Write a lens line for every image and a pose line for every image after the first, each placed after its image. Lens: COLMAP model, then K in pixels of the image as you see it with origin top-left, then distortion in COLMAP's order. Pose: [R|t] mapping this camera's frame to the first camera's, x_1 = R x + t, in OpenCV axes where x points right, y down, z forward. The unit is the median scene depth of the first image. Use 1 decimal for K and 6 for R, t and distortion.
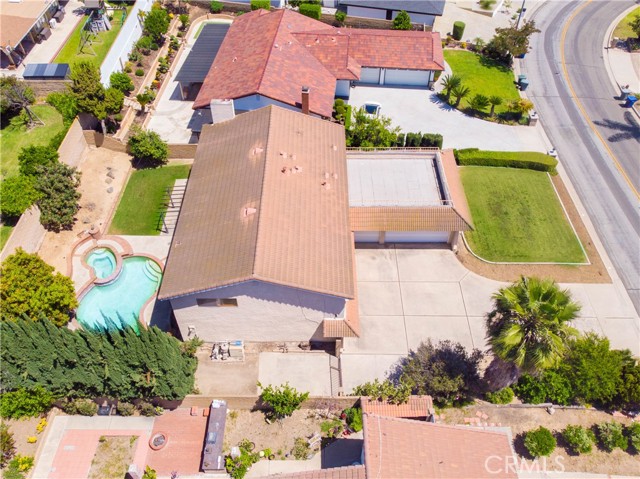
lens RADIAL K [[558.9, 0, 319.2], [0, 558.9, 236.9], [0, 0, 1]] dist [0.019236, -0.015687]
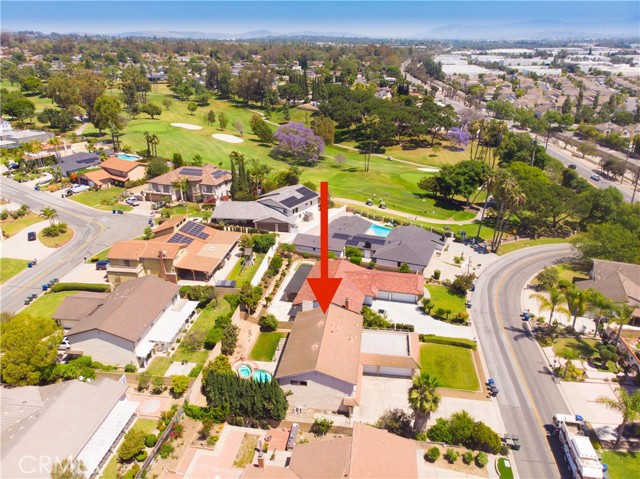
lens RADIAL K [[558.9, 0, 319.5], [0, 558.9, 238.4], [0, 0, 1]] dist [0.019236, -0.015687]
pose [[0.991011, 0.047640, -0.125013, 0.114805], [-0.090921, 0.925317, -0.368134, 0.283201], [0.098139, 0.376191, 0.921330, -0.944564]]
